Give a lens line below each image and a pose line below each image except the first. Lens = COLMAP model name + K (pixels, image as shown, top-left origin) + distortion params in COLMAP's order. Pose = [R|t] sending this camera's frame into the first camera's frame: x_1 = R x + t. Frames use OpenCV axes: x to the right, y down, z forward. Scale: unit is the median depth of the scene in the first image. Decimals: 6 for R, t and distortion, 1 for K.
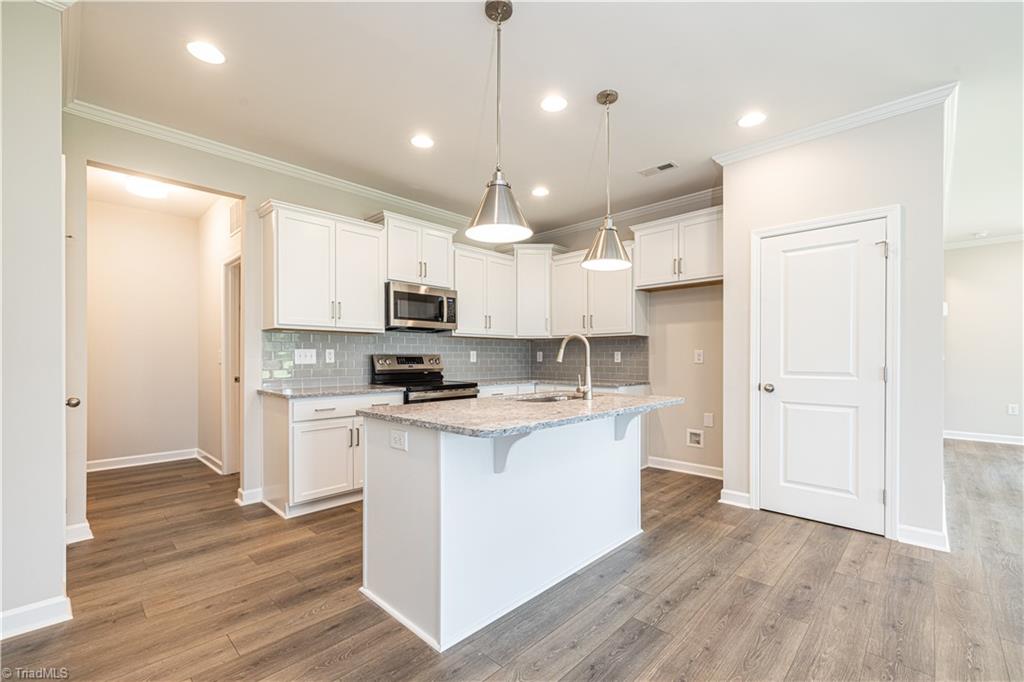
lens RADIAL K [[435.7, 0, 515.4], [0, 435.7, 360.7], [0, 0, 1]] dist [0.000026, 0.000549]
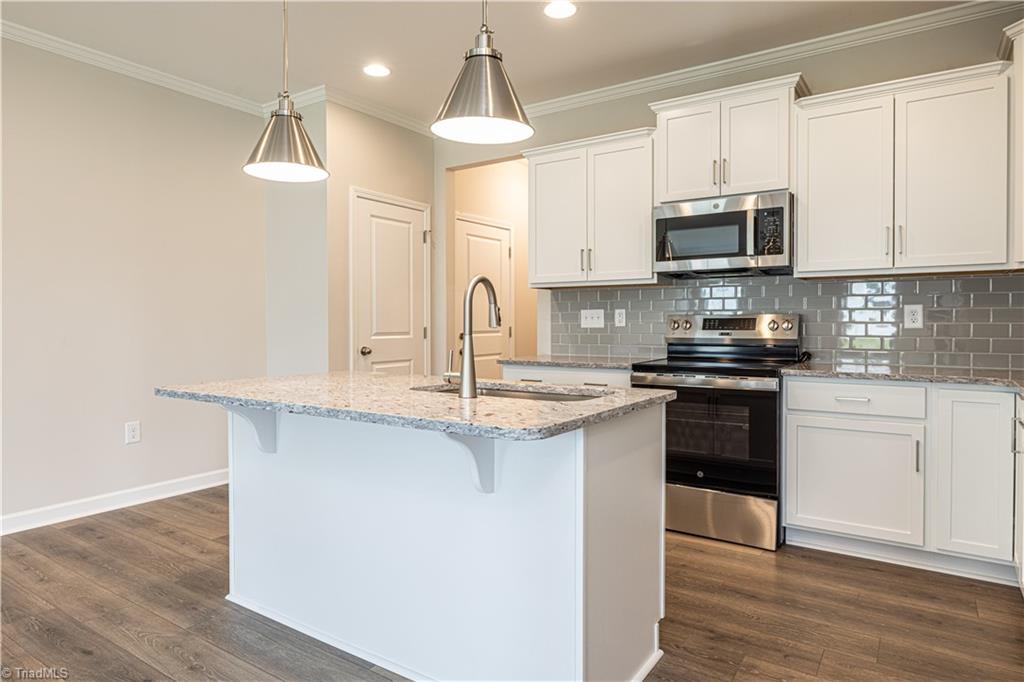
lens RADIAL K [[615.0, 0, 513.7], [0, 615.0, 331.0], [0, 0, 1]] dist [0.005702, 0.000703]
pose [[0.174158, 0.015986, -0.984588, 0.643878], [-0.003804, 0.999872, 0.015561, -0.003569], [0.984710, 0.001035, 0.174196, 0.647593]]
